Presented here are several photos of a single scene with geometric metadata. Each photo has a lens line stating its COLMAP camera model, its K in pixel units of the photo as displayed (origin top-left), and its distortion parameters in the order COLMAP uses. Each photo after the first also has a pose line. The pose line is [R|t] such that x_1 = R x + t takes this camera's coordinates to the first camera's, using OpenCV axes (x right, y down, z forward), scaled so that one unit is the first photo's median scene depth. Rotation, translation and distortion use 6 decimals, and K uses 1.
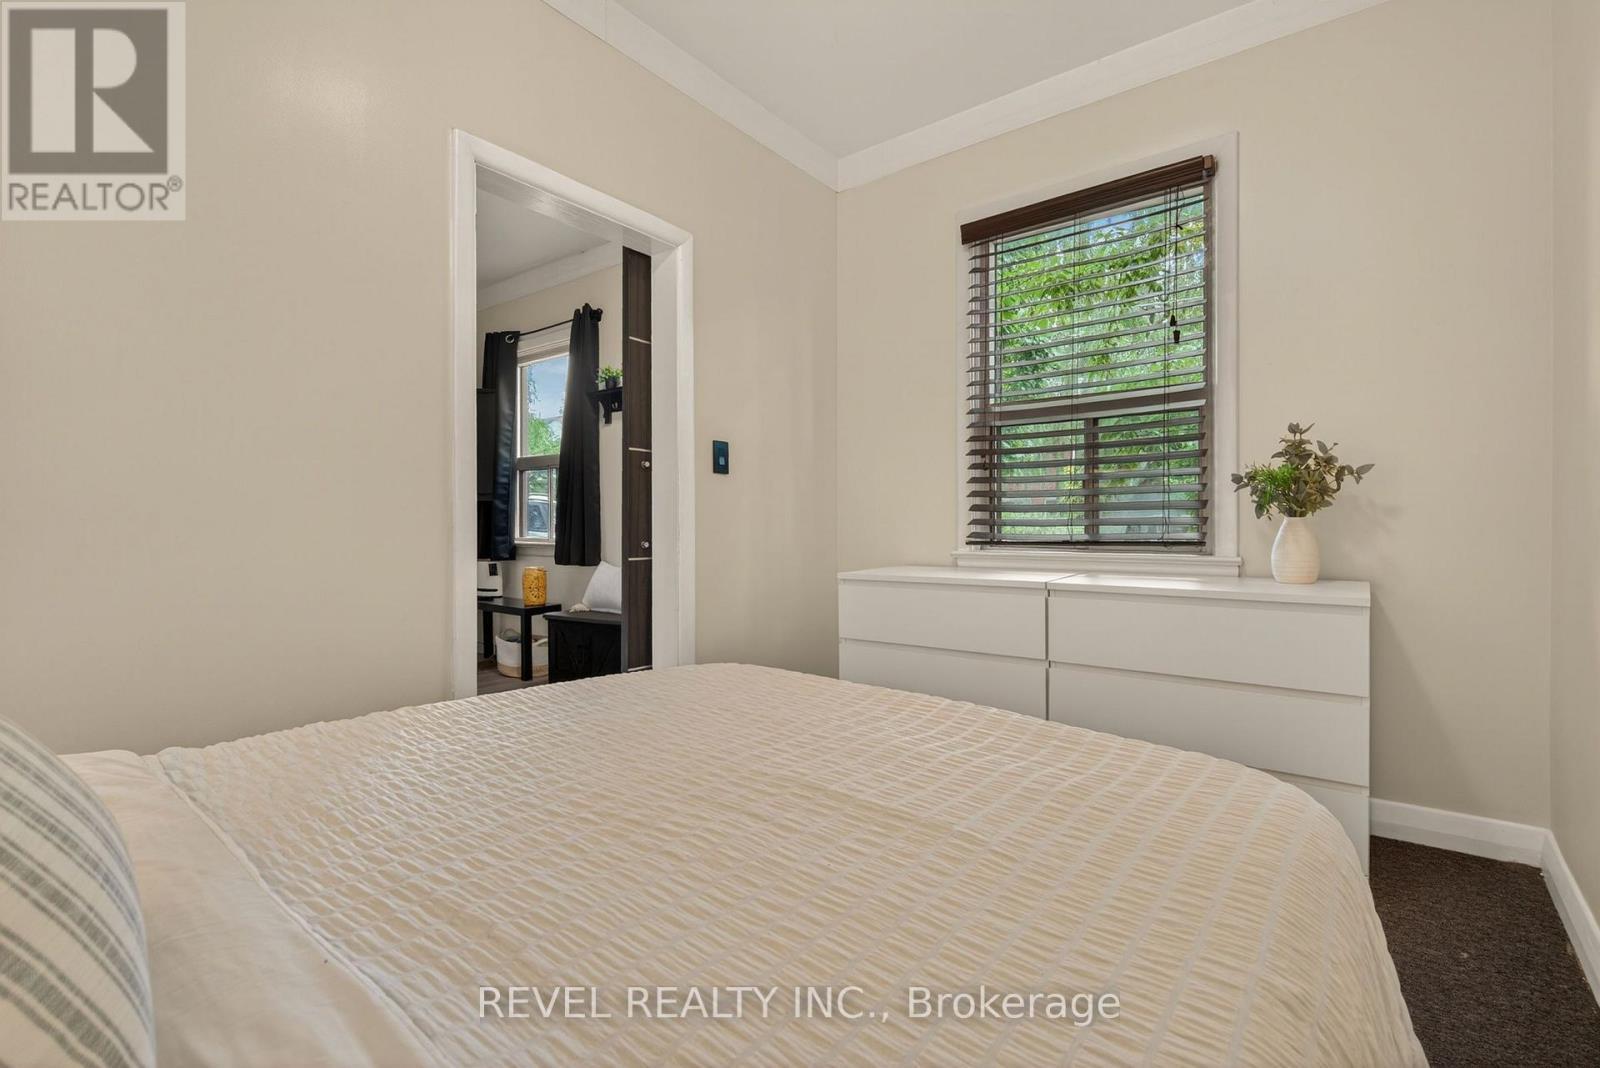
lens RADIAL K [[721.4, 0, 793.2], [0, 721.4, 520.9], [0, 0, 1]] dist [0.001454, 0.000084]
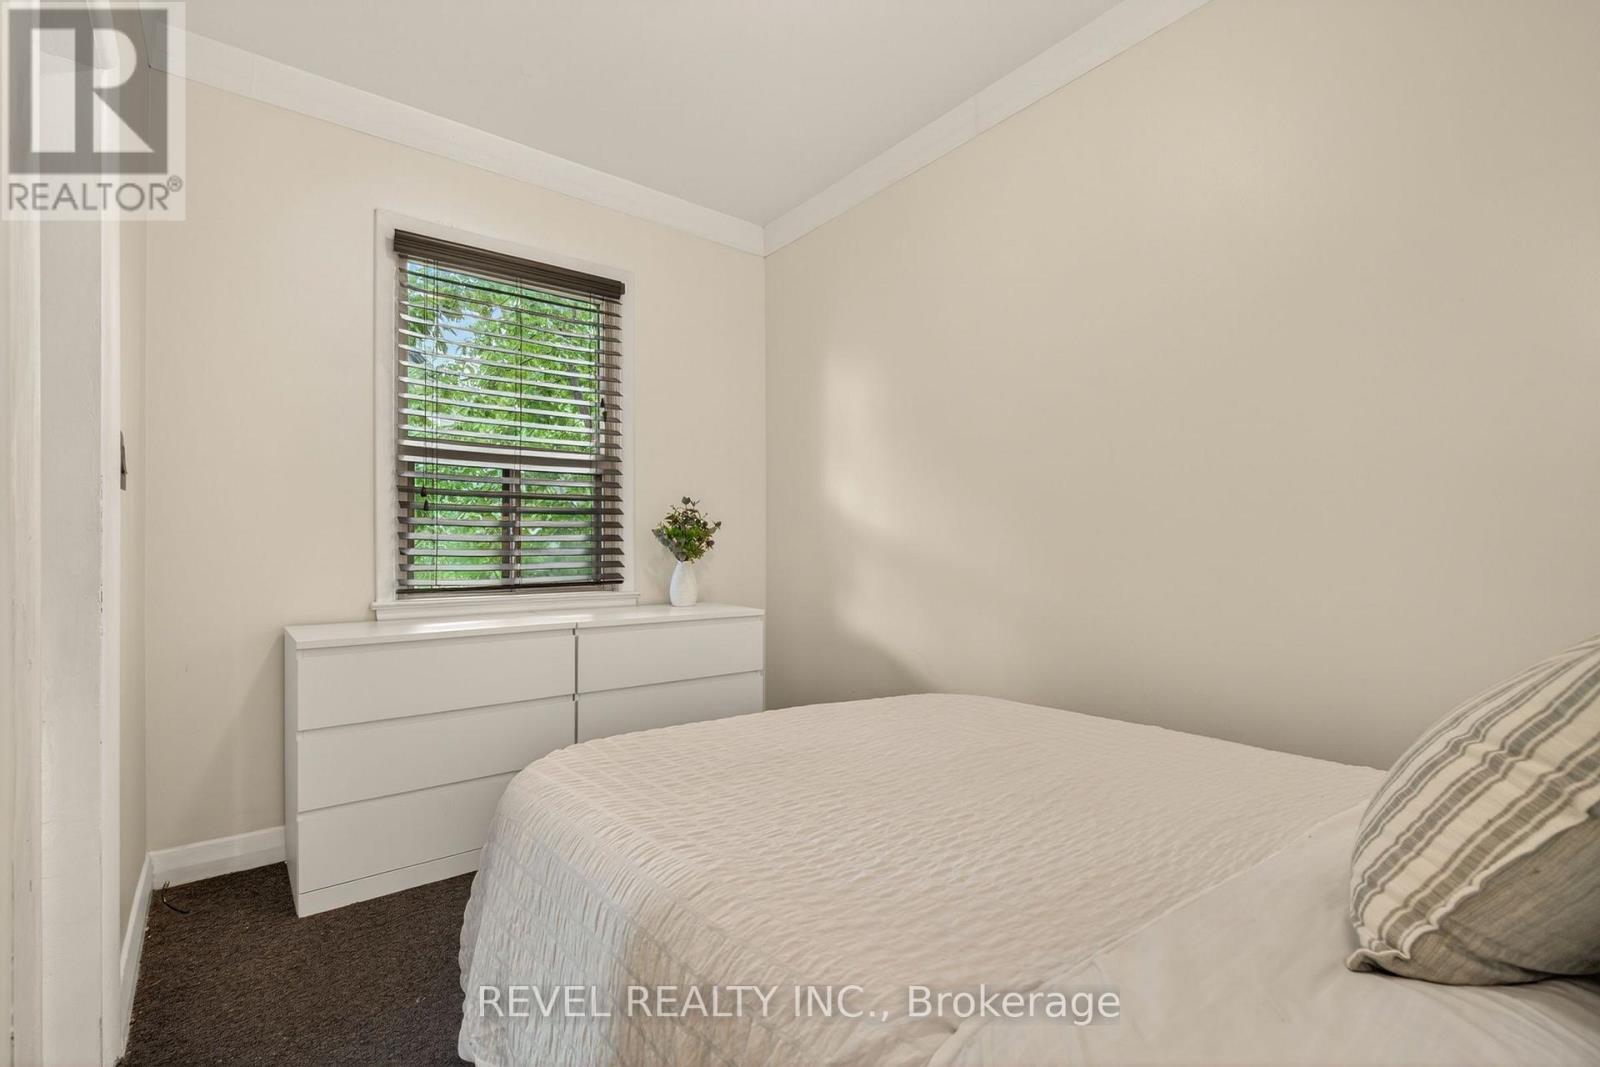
lens RADIAL K [[708.8, 0, 792.3], [0, 708.8, 541.2], [0, 0, 1]] dist [0.000695, 0.000189]
pose [[0.236553, 0.021725, 0.971376, -0.607260], [0.005851, 0.999700, -0.023783, -0.009498], [-0.971601, 0.011310, 0.236354, 0.422112]]
